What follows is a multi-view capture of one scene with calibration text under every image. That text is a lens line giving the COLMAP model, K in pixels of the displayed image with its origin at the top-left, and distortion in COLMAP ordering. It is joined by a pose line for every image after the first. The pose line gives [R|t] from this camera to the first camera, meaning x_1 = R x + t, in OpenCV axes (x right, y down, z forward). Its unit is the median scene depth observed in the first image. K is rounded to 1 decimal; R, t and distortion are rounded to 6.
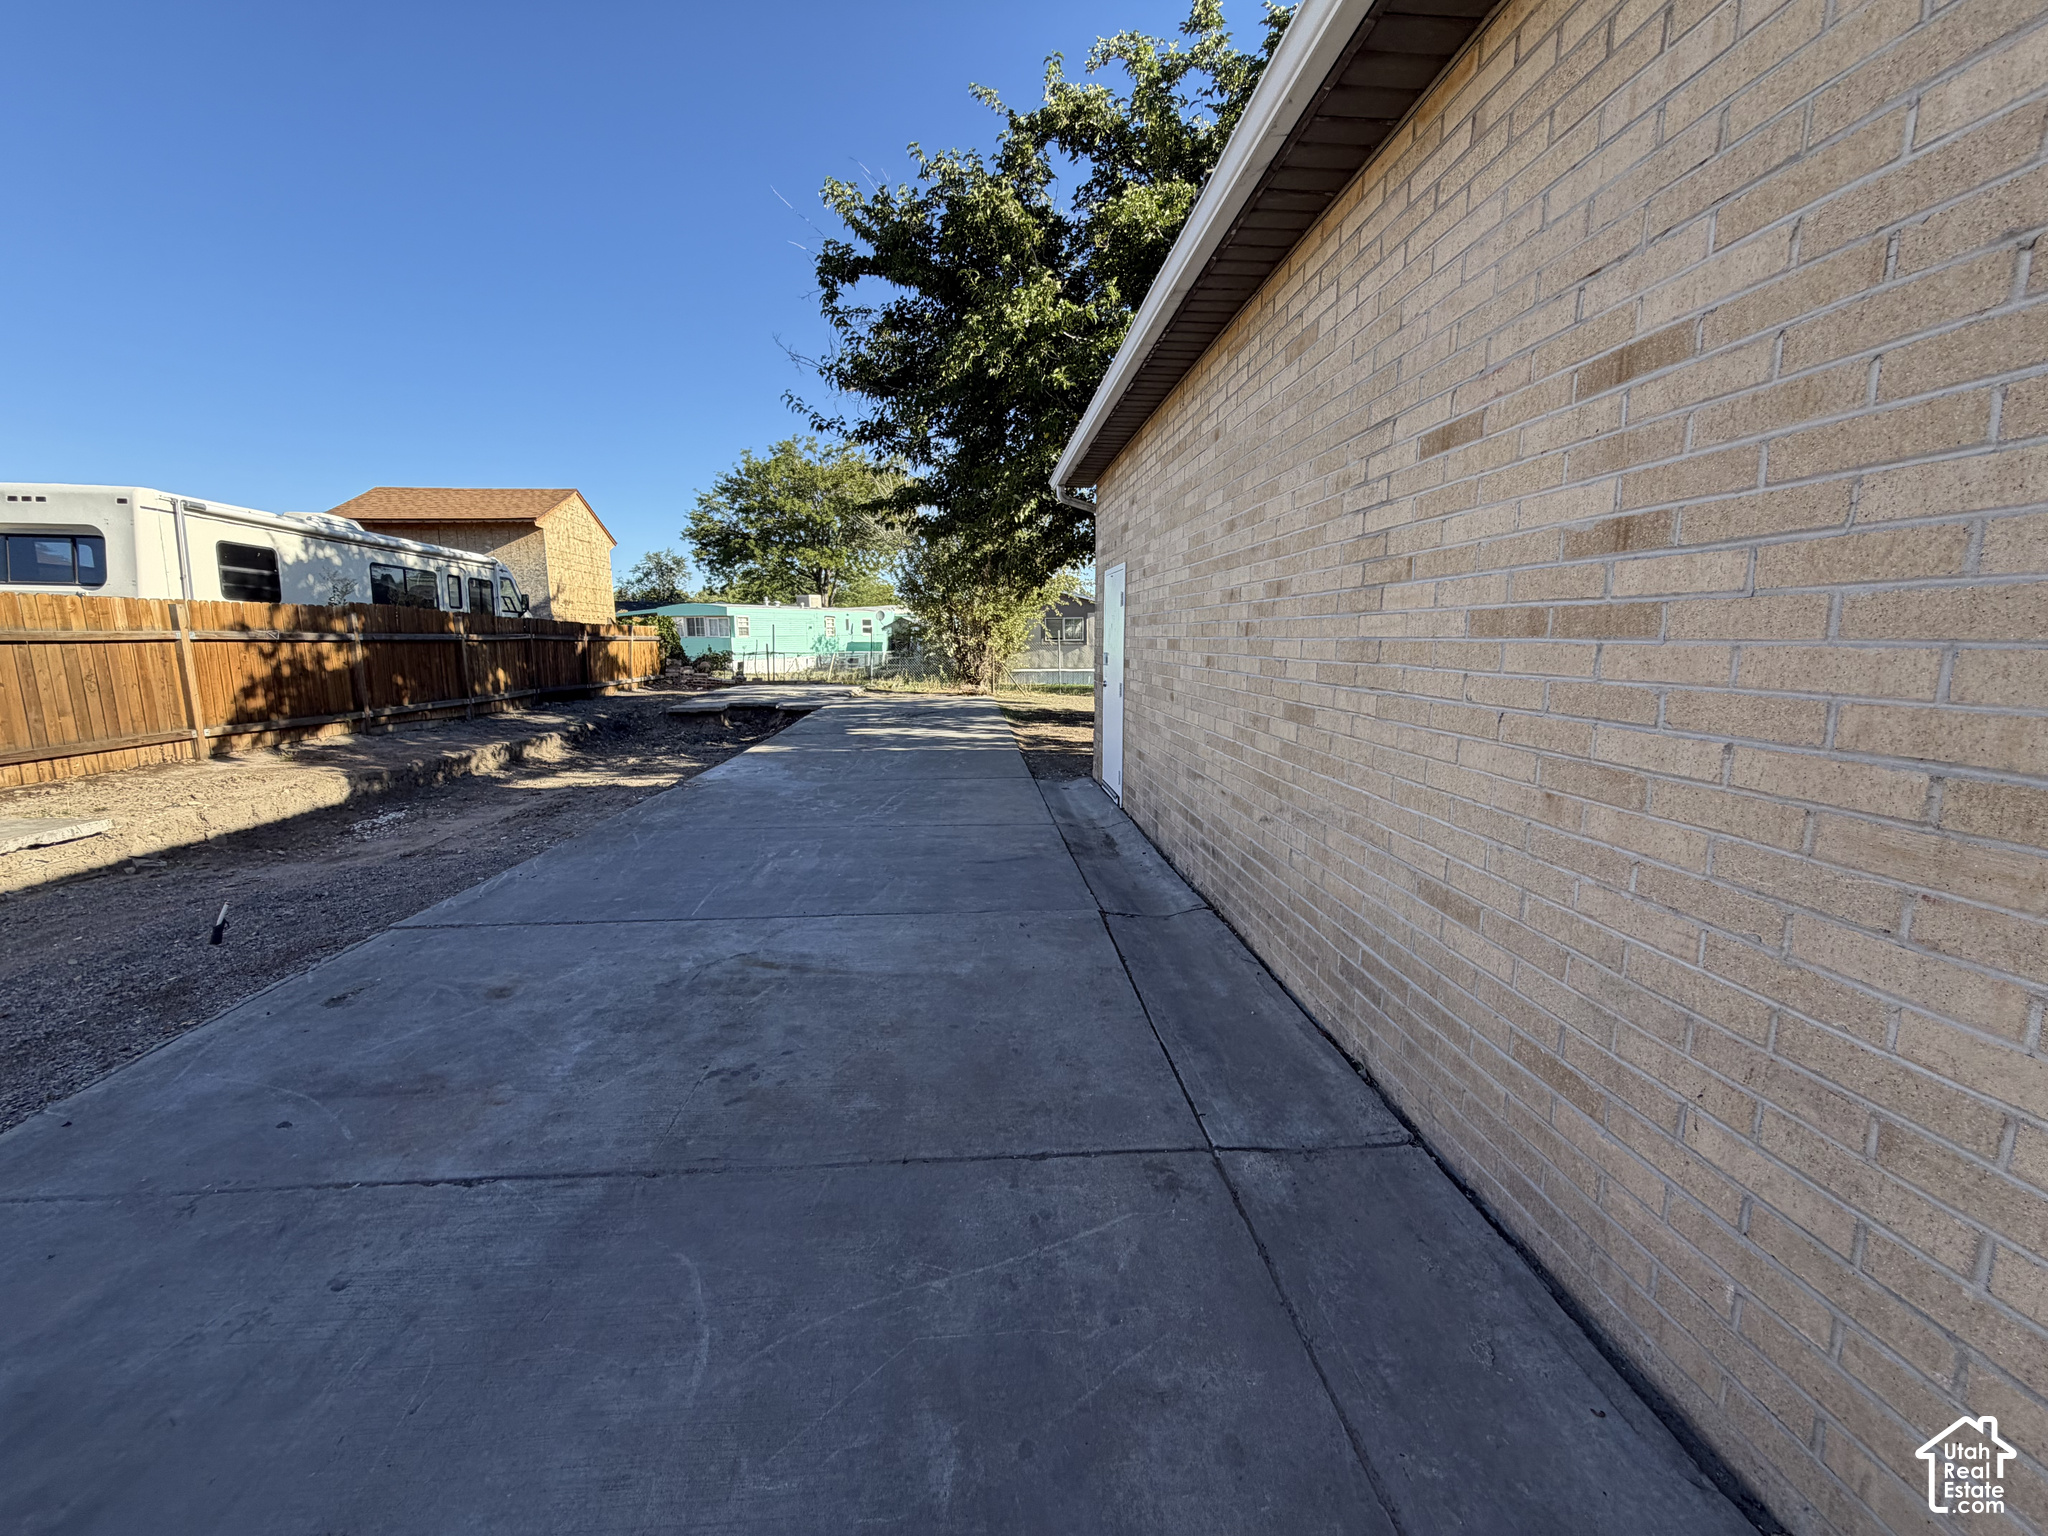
lens RADIAL K [[816.0, 0, 1017.5], [0, 816.0, 769.6], [0, 0, 1]] dist [0.000236, -0.000634]
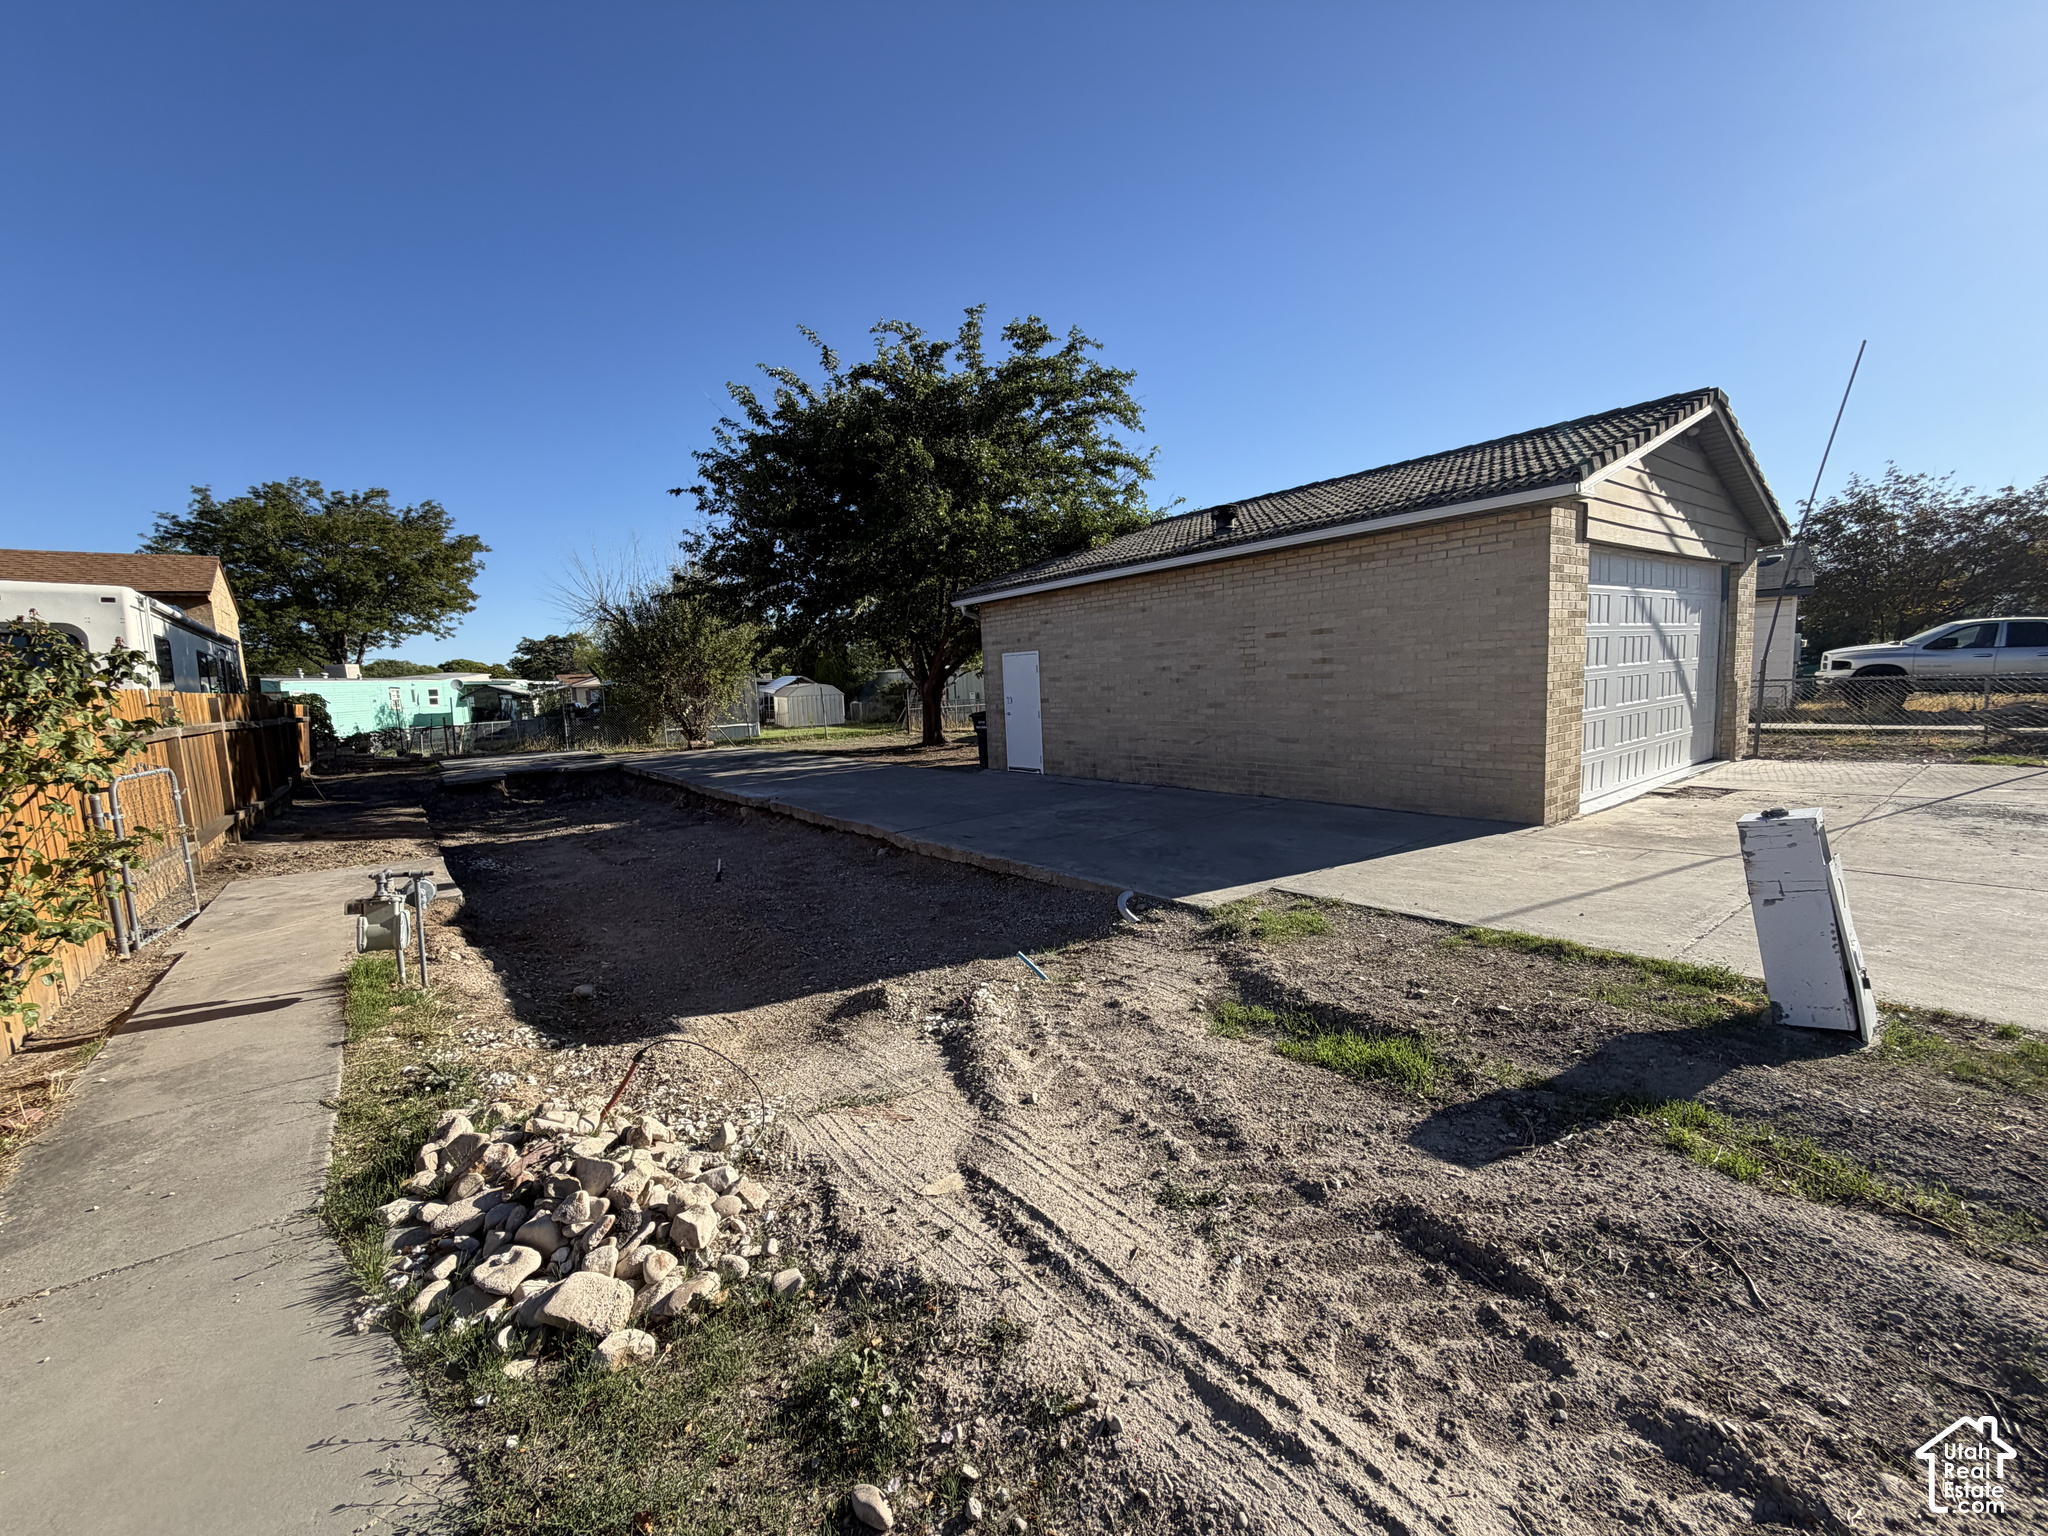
lens RADIAL K [[816.0, 0, 1015.9], [0, 816.0, 764.5], [0, 0, 1]] dist [0.000236, -0.000634]
pose [[0.828931, -0.094062, 0.551385, -0.333469], [0.132962, 0.990639, -0.030895, 0.024989], [-0.543318, 0.098923, 0.833679, -0.196738]]
